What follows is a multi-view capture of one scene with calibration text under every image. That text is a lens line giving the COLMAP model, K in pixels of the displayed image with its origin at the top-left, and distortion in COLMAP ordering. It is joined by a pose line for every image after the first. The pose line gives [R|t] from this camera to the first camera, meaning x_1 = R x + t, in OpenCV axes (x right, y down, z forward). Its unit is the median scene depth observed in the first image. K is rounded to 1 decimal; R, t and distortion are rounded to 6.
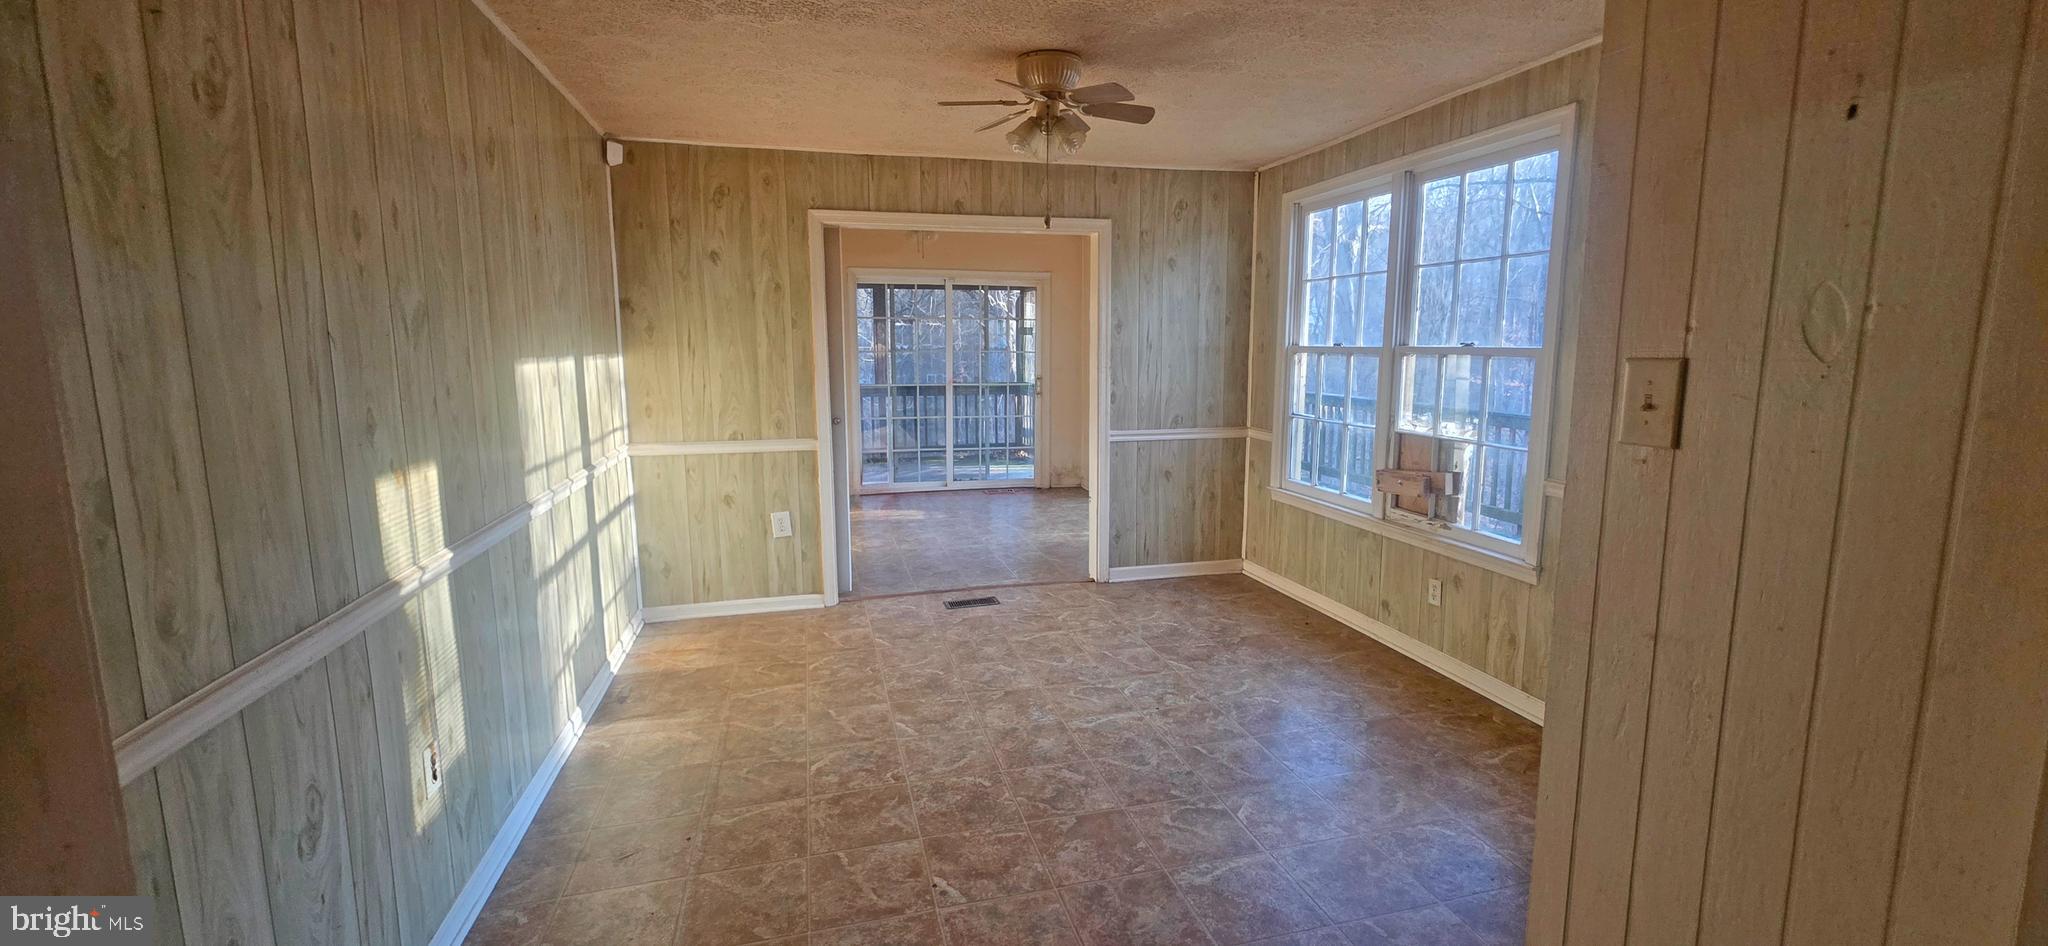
lens RADIAL K [[873.4, 0, 1031.2], [0, 873.4, 463.7], [0, 0, 1]] dist [0.000387, -0.000165]
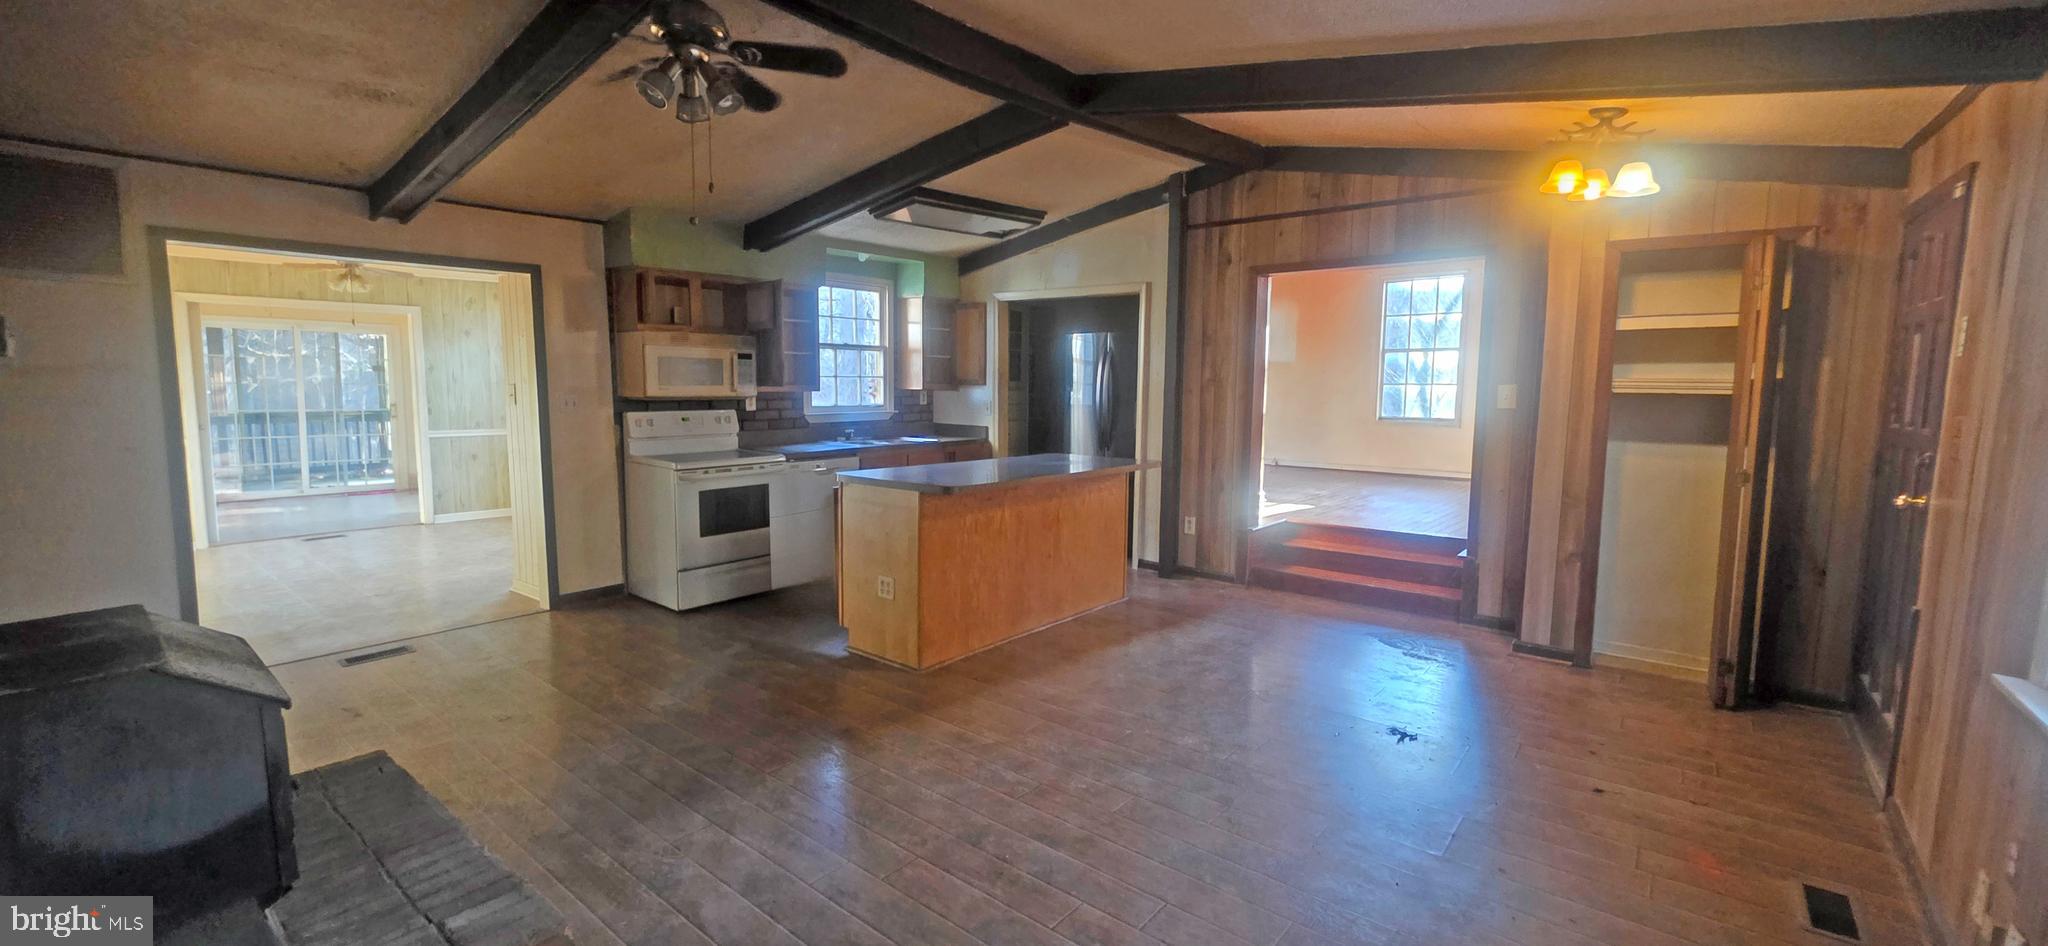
lens RADIAL K [[819.6, 0, 1021.7], [0, 819.6, 454.8], [0, 0, 1]] dist [0.000641, -0.000031]
pose [[0.811546, -0.047021, 0.582393, 0.091619], [0.075388, 0.996852, -0.024566, 0.125398], [-0.579405, 0.063842, 0.812536, -0.885760]]
